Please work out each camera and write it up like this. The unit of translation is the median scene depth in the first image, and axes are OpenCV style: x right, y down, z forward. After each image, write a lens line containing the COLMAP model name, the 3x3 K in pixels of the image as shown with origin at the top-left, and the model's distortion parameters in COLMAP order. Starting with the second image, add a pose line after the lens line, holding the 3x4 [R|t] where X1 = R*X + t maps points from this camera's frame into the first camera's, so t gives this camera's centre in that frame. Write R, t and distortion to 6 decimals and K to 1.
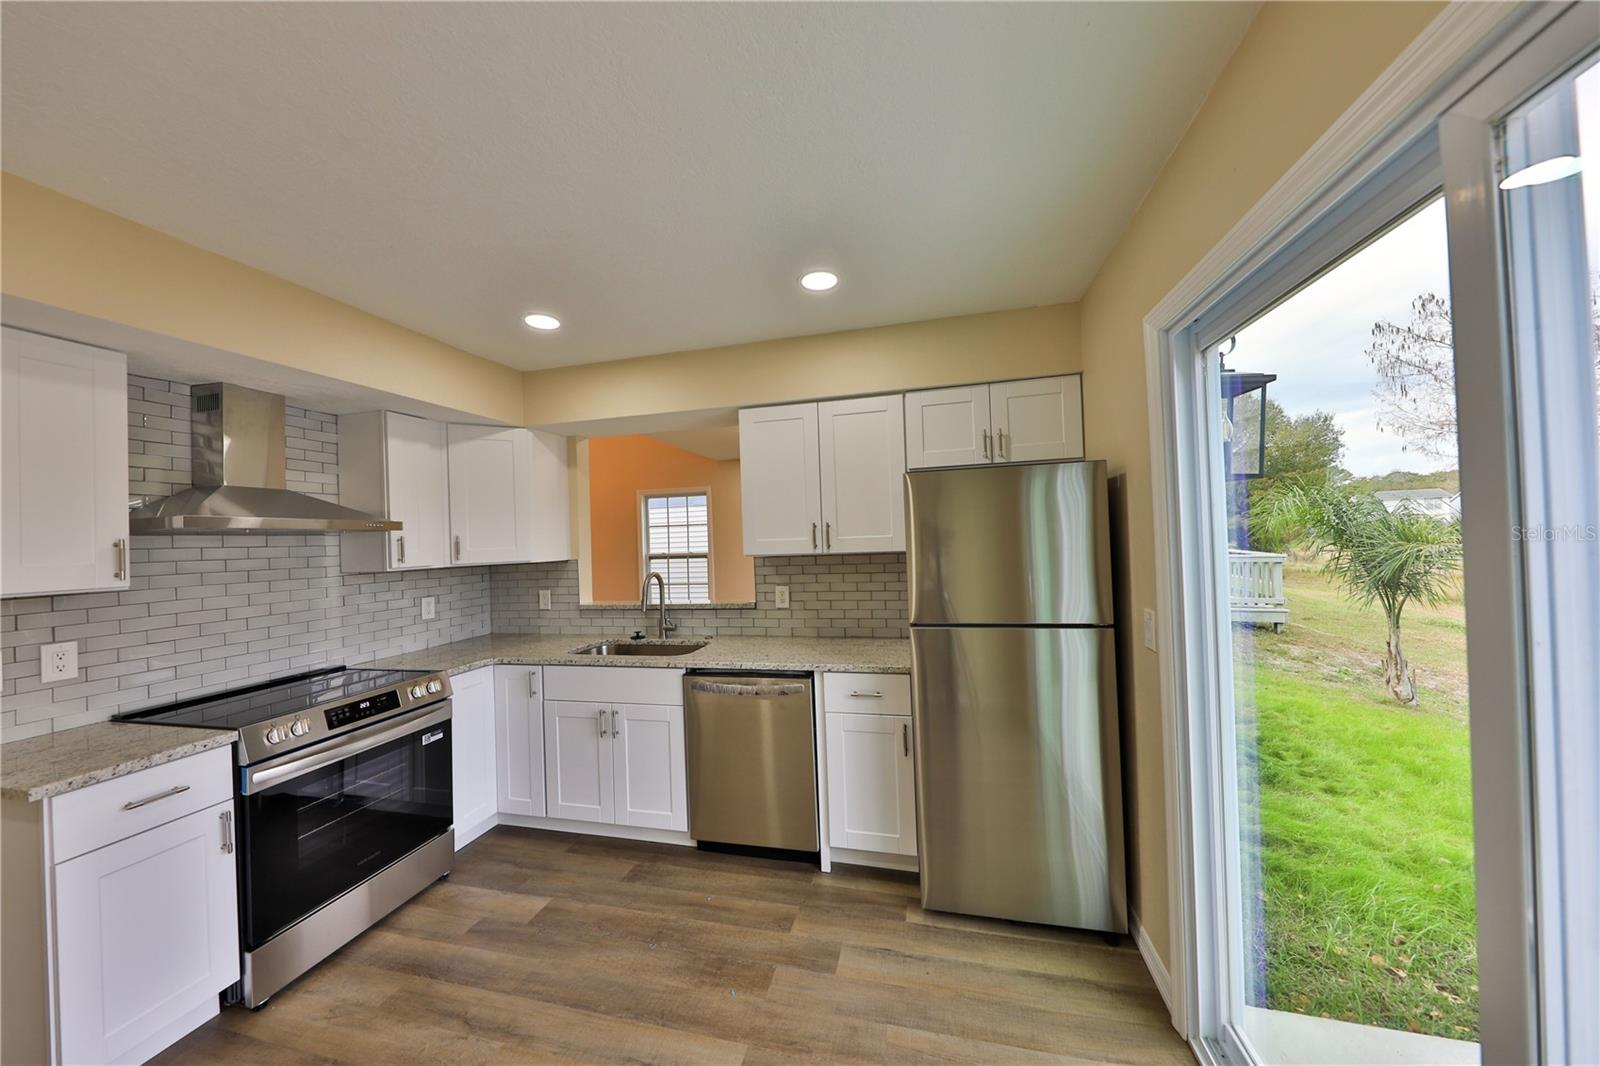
lens RADIAL K [[535.8, 0, 802.3], [0, 535.8, 534.5], [0, 0, 1]] dist [0.000758, -0.000556]
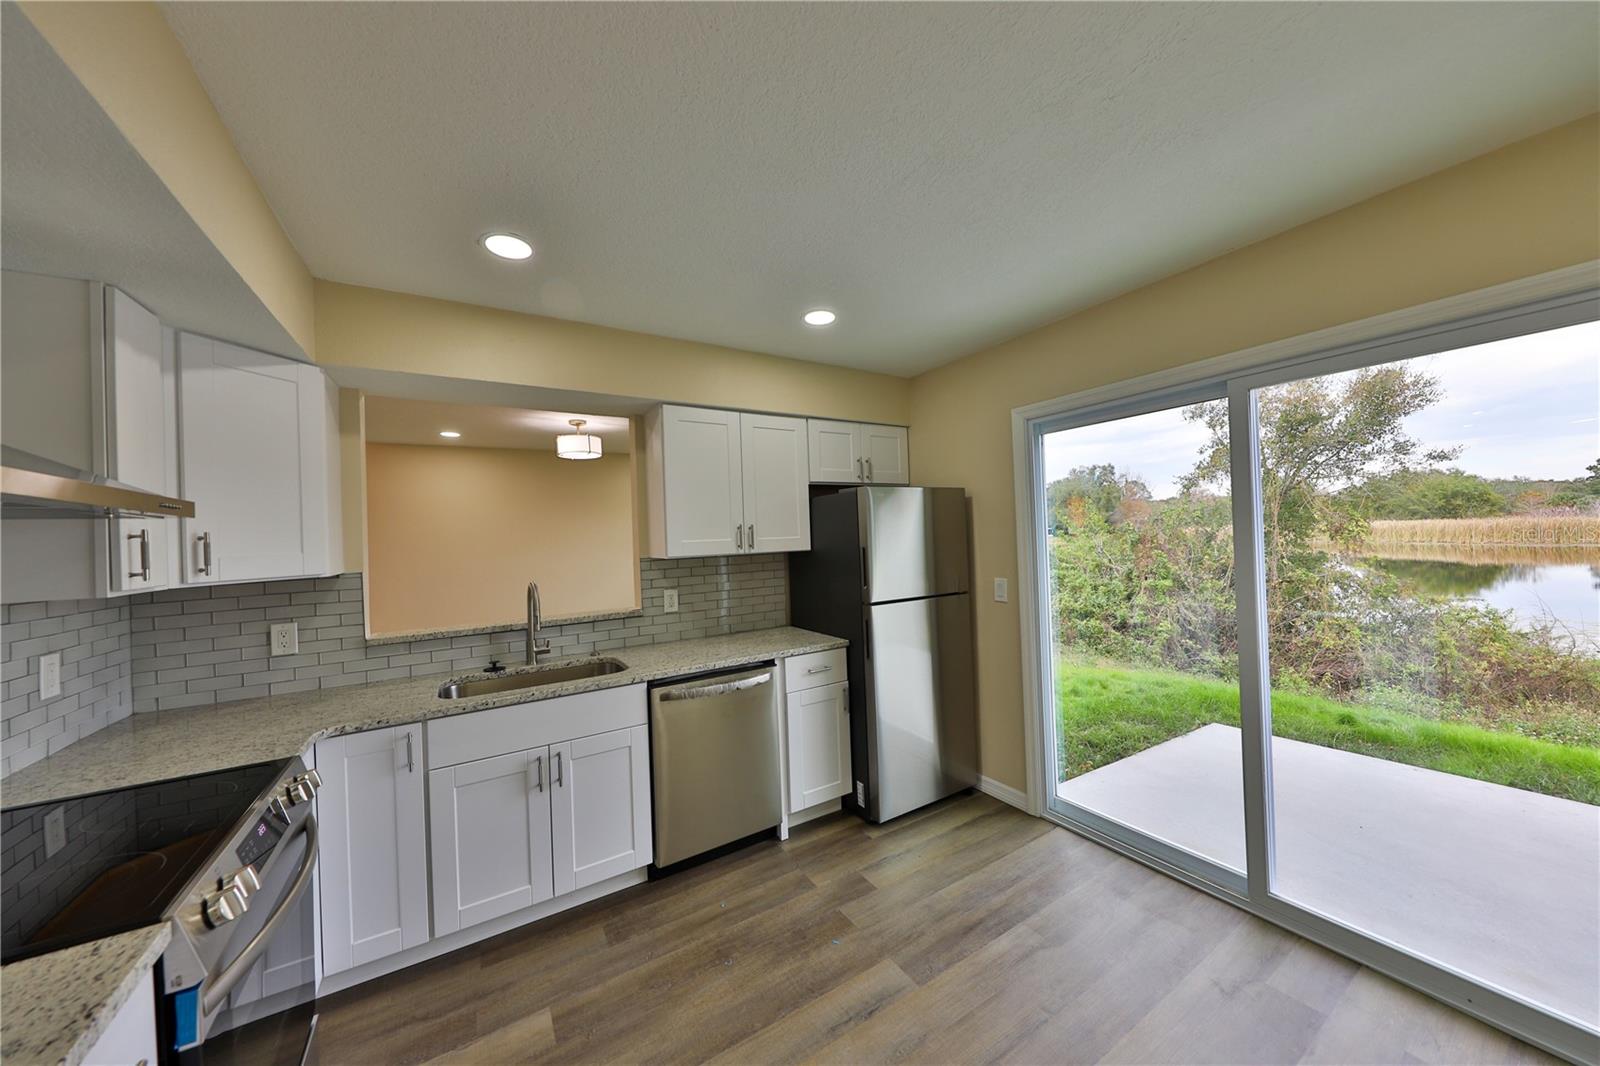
lens RADIAL K [[535.8, 0, 796.3], [0, 535.8, 534.1], [0, 0, 1]] dist [0.000758, -0.000556]
pose [[0.704600, 0.013318, 0.709480, -0.679786], [0.006777, 0.999652, -0.025495, 0.025713], [-0.709572, 0.022773, 0.704265, 0.176540]]
